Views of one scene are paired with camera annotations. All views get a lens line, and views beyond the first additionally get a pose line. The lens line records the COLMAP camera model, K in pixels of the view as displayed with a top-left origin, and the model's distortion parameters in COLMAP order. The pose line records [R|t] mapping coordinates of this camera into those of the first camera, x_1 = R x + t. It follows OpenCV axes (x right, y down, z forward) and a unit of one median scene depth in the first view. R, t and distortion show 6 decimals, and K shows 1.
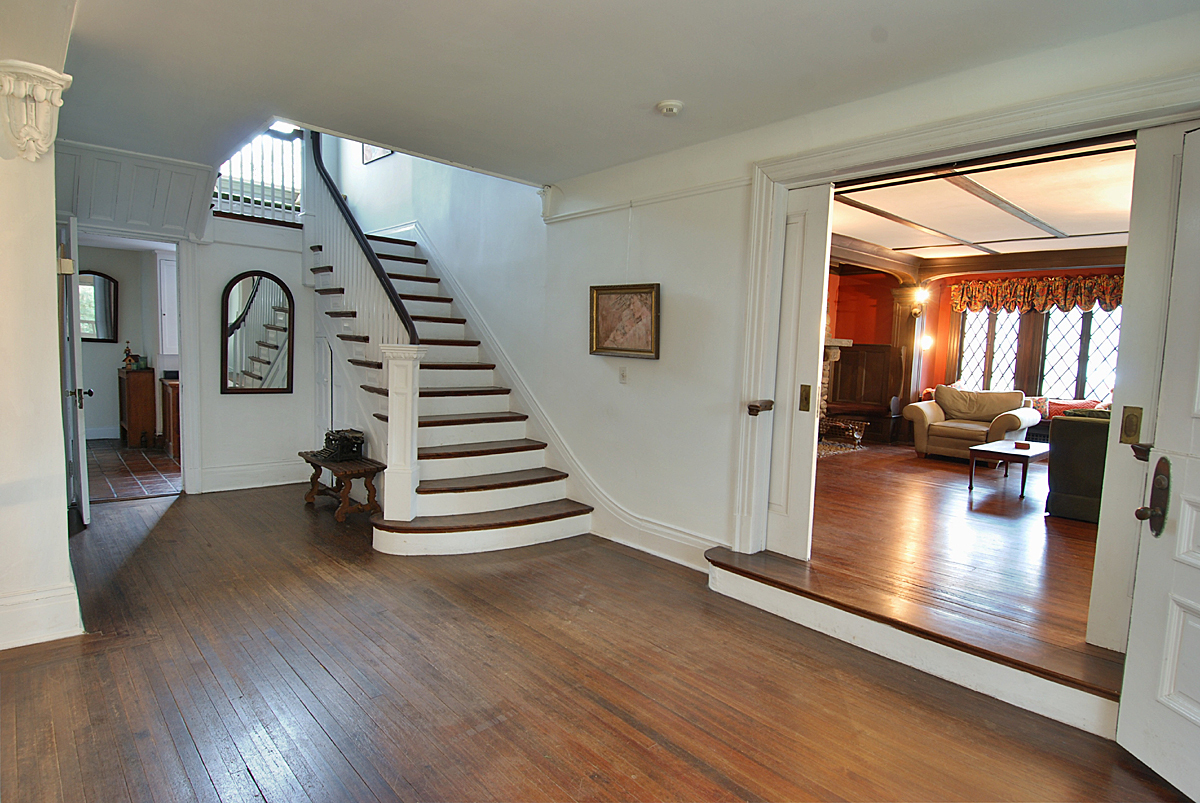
lens RADIAL K [[630.4, 0, 600.0], [0, 630.4, 401.5], [0, 0, 1]] dist [0.067277, -0.061866]
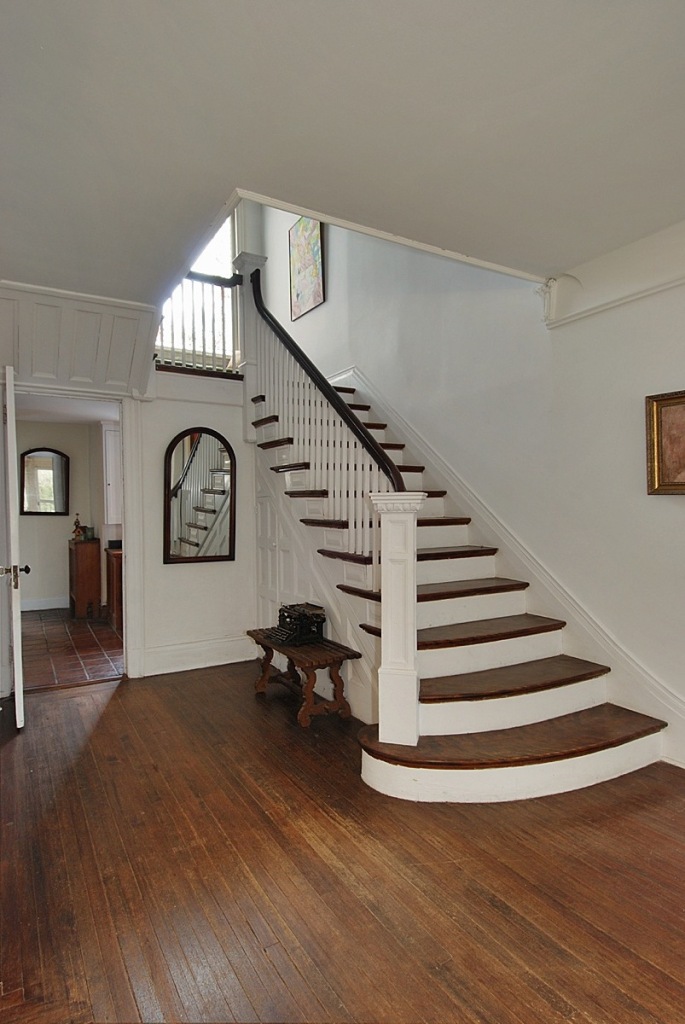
lens RADIAL K [[537.9, 0, 336.5], [0, 537.9, 514.5], [0, 0, 1]] dist [0.067277, -0.061866]
pose [[0.978398, -0.043980, -0.201996, -0.204308], [0.028385, 0.996434, -0.079463, -0.014218], [0.204770, 0.072013, 0.976157, 0.312127]]
